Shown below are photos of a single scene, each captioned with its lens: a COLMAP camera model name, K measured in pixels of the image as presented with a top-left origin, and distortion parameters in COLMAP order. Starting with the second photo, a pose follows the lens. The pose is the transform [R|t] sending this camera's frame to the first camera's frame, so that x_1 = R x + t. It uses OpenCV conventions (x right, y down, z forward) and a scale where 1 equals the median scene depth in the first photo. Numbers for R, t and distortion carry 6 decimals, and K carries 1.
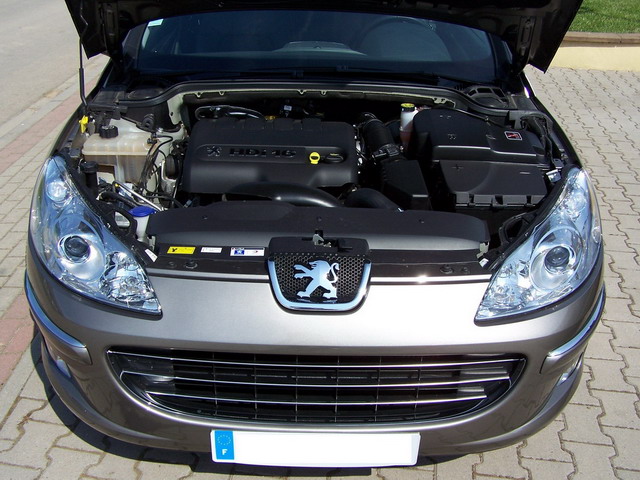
lens RADIAL K [[718.2, 0, 319.8], [0, 718.2, 237.9], [0, 0, 1]] dist [-0.091413, 0.000000]
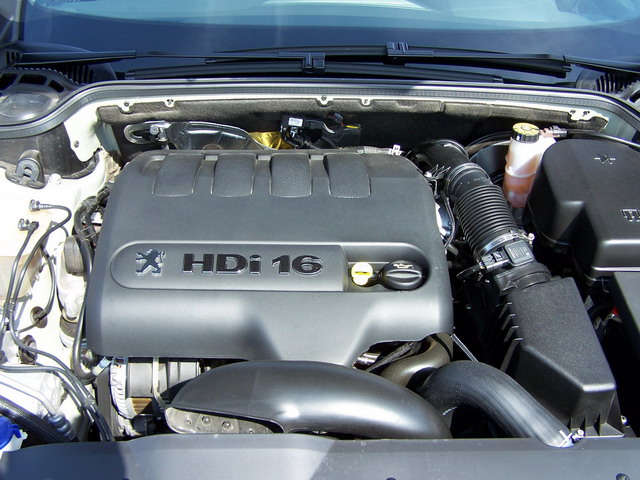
lens RADIAL K [[707.7, 0, 318.9], [0, 707.7, 243.8], [0, 0, 1]] dist [-0.077701, 0.000000]
pose [[0.999766, -0.006760, 0.020572, -0.040161], [0.003345, 0.986836, 0.161691, -0.184812], [-0.021394, -0.161584, 0.986627, 0.477628]]
